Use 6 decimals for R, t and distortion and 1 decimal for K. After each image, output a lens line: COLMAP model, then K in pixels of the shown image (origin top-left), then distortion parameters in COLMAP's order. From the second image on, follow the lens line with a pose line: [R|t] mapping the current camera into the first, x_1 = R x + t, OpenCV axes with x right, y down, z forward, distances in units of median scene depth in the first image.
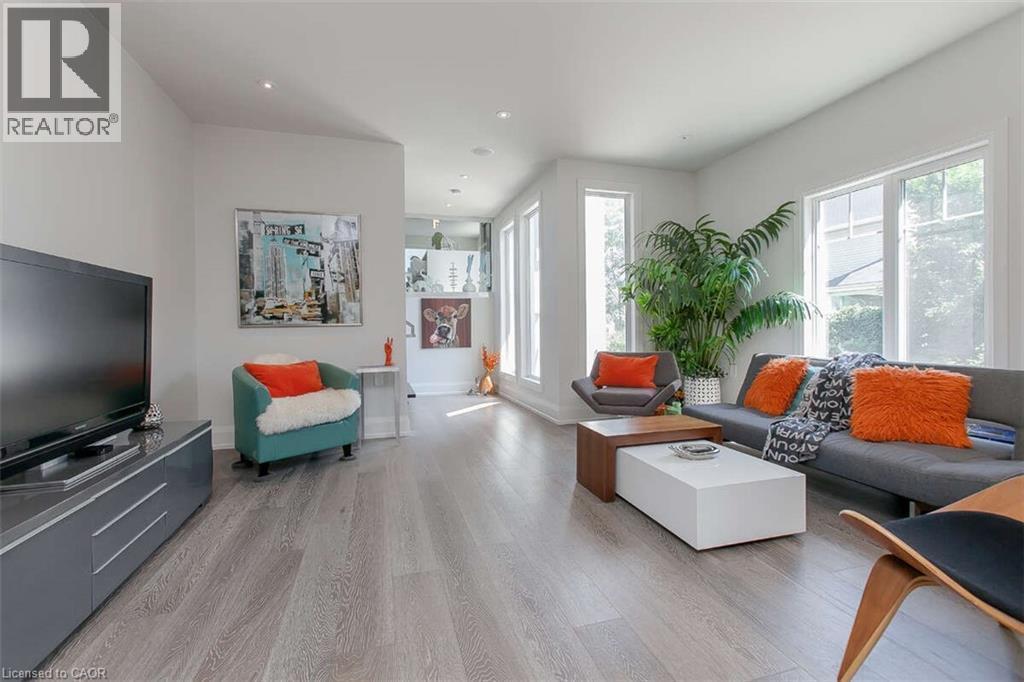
lens RADIAL K [[444.7, 0, 510.3], [0, 444.7, 329.0], [0, 0, 1]] dist [-0.000336, -0.000100]
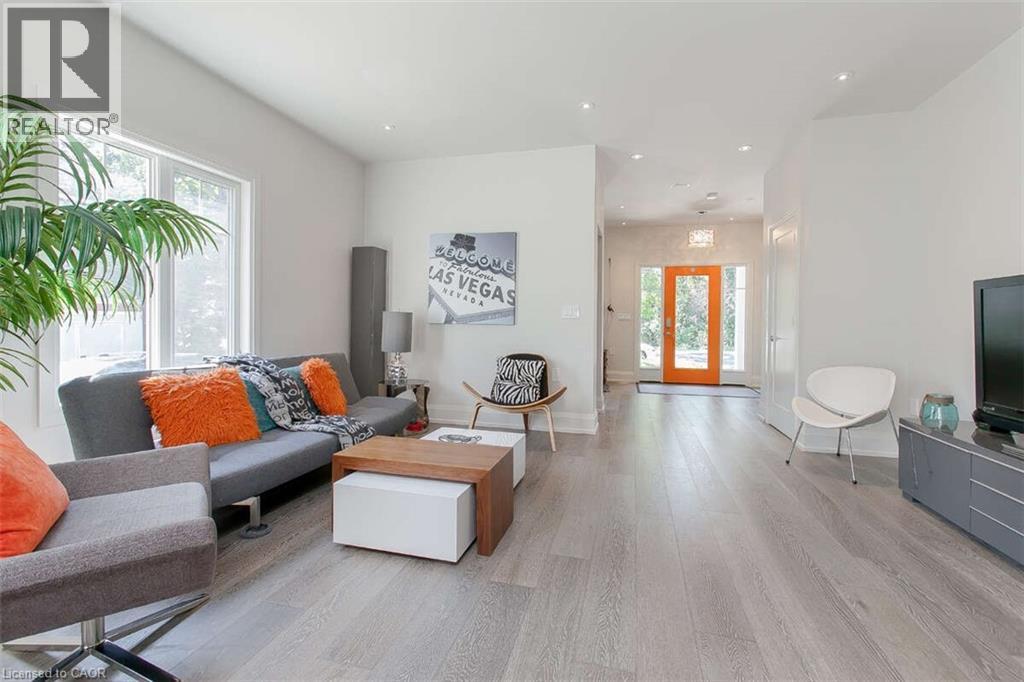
lens RADIAL K [[444.7, 0, 510.3], [0, 444.7, 329.0], [0, 0, 1]] dist [-0.000336, -0.000100]
pose [[-0.846635, -0.004403, 0.532157, -0.338197], [-0.002536, 0.999988, 0.004239, -0.008662], [-0.532169, 0.002240, -0.846635, 2.216963]]
